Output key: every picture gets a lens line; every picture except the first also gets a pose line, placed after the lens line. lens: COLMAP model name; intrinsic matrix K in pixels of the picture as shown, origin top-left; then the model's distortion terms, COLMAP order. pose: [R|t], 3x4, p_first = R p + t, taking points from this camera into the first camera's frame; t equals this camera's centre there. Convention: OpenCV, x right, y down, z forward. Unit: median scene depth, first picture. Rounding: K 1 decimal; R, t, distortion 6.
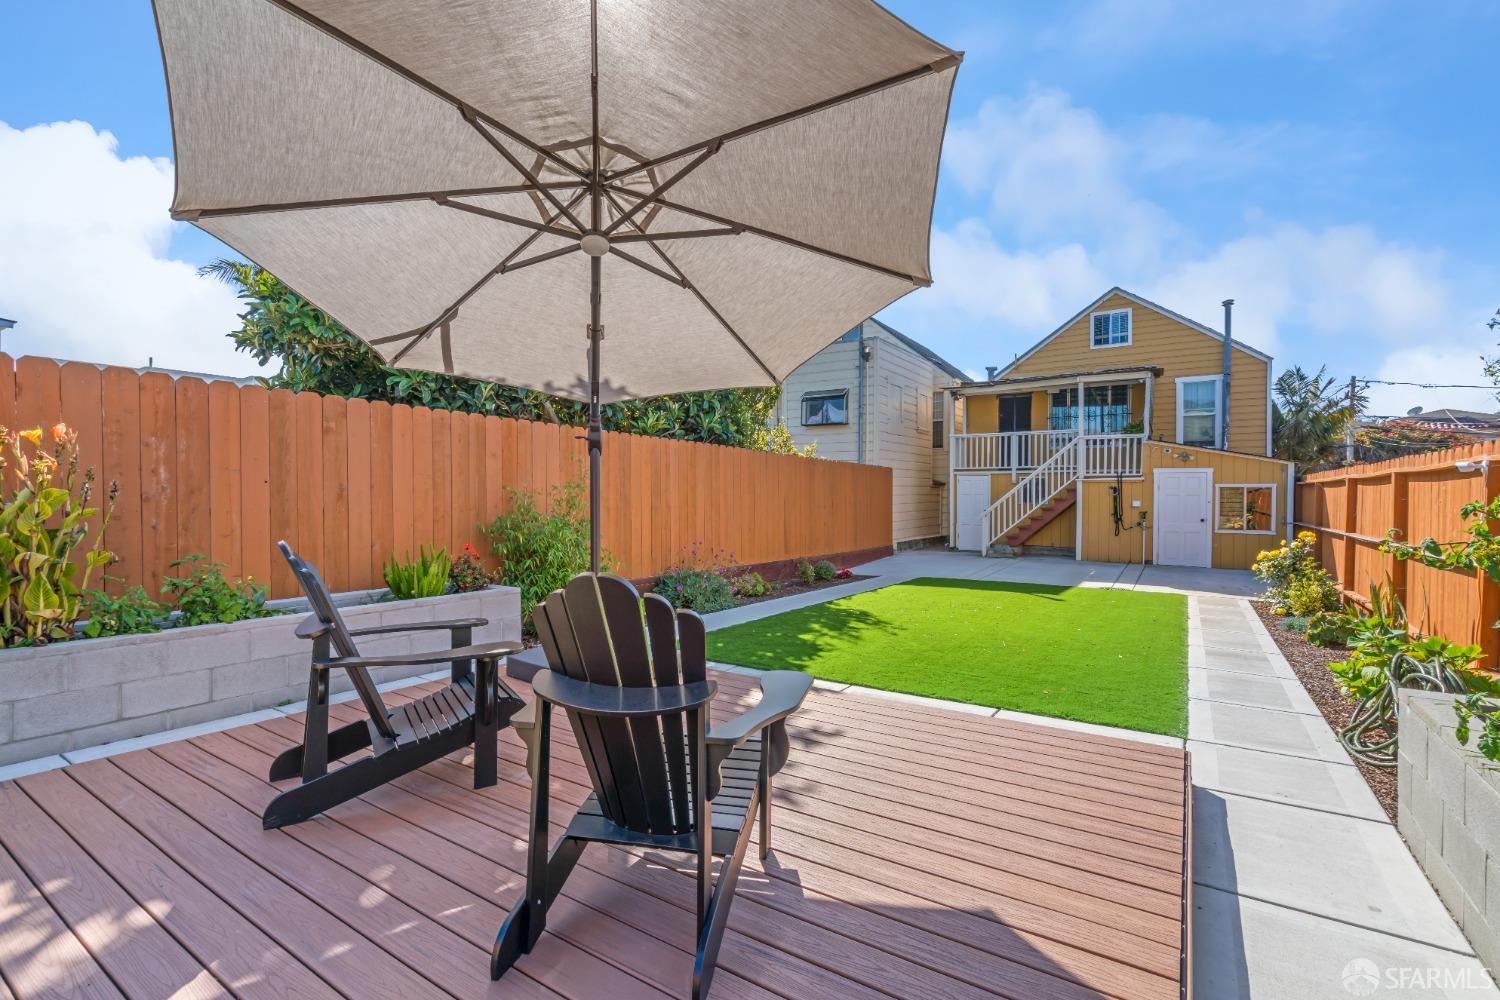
lens RADIAL K [[679.9, 0, 751.2], [0, 679.9, 509.7], [0, 0, 1]] dist [0.000045, 0.000141]
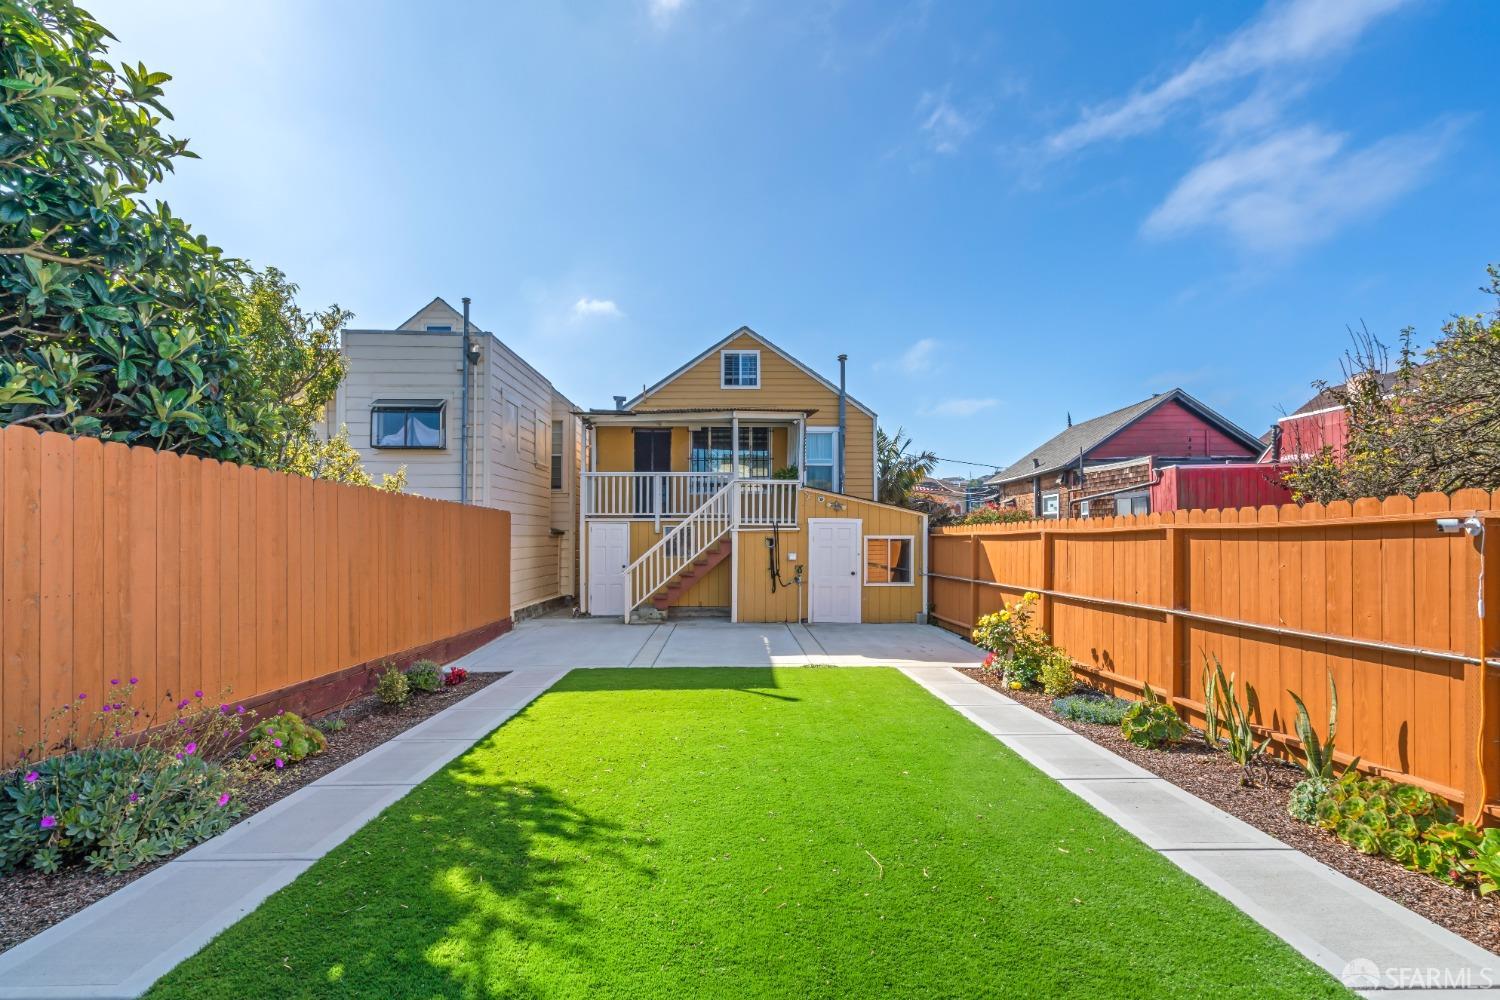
lens RADIAL K [[690.2, 0, 743.9], [0, 690.2, 529.3], [0, 0, 1]] dist [-0.002103, 0.000204]
pose [[0.830950, 0.005659, 0.556318, 0.000921], [0.015697, 0.999312, -0.033611, -0.014703], [-0.556126, 0.036662, 0.830289, 0.259486]]
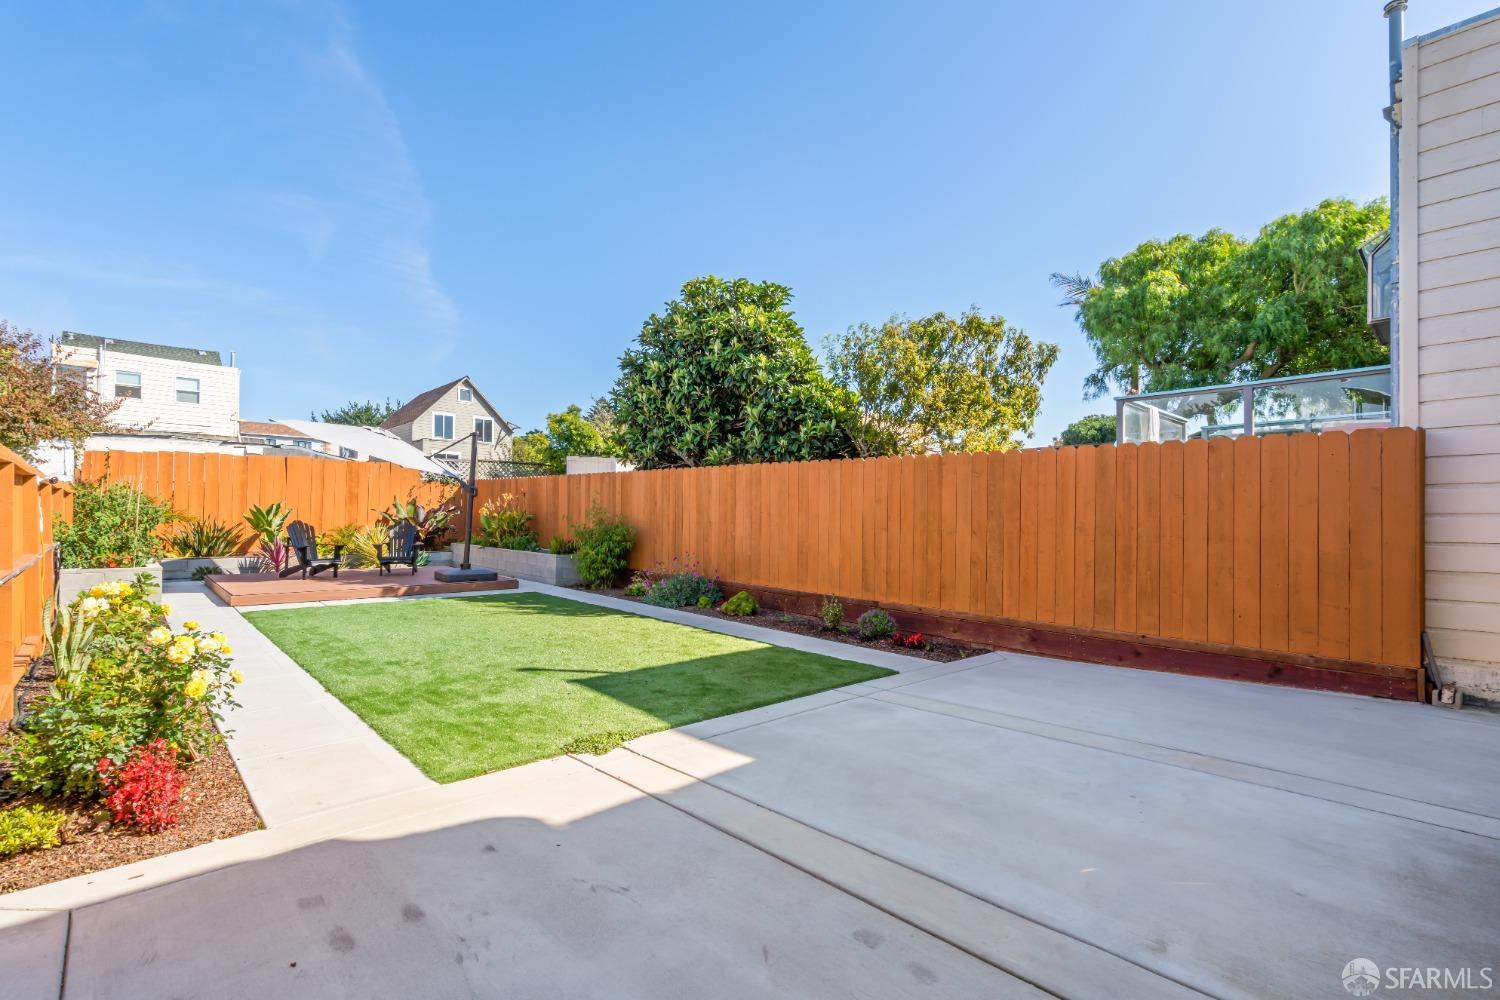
lens RADIAL K [[679.9, 0, 751.2], [0, 679.9, 509.7], [0, 0, 1]] dist [0.000045, 0.000141]
pose [[-0.237782, -0.013951, -0.971218, 0.674477], [-0.026864, 0.999609, -0.007781, -0.012451], [0.970947, 0.024240, -0.238064, 0.878156]]
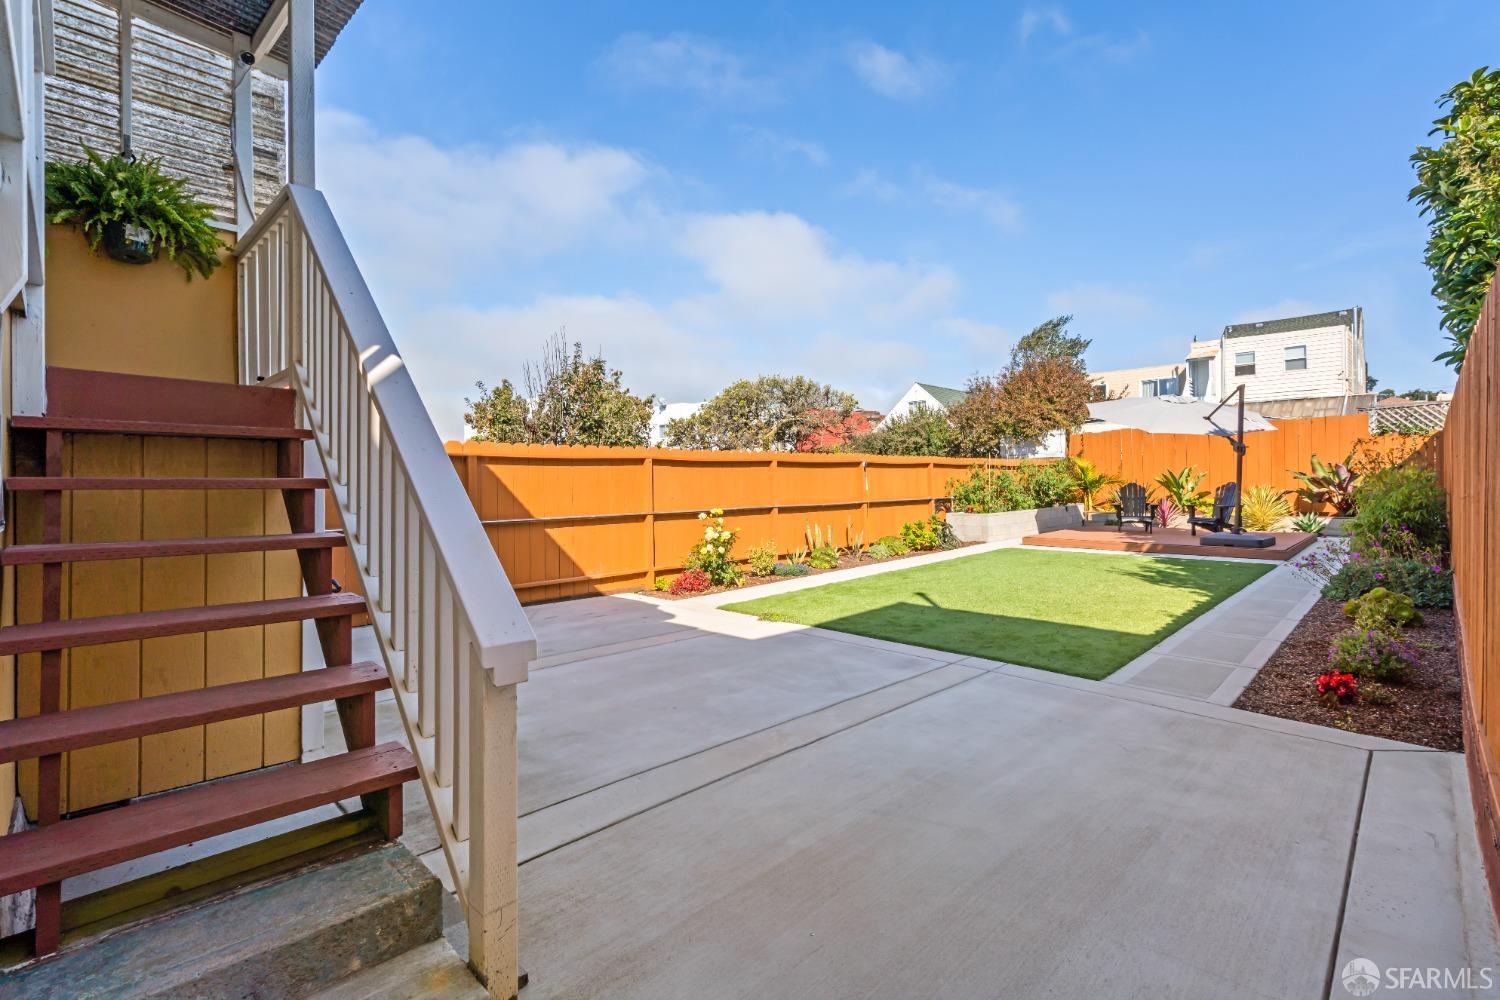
lens RADIAL K [[679.9, 0, 751.2], [0, 679.9, 509.7], [0, 0, 1]] dist [0.000045, 0.000141]
pose [[-0.979466, 0.001152, 0.201608, 0.310083], [0.013605, 0.998082, 0.060392, -0.019150], [-0.201152, 0.061894, -0.977603, 1.234790]]
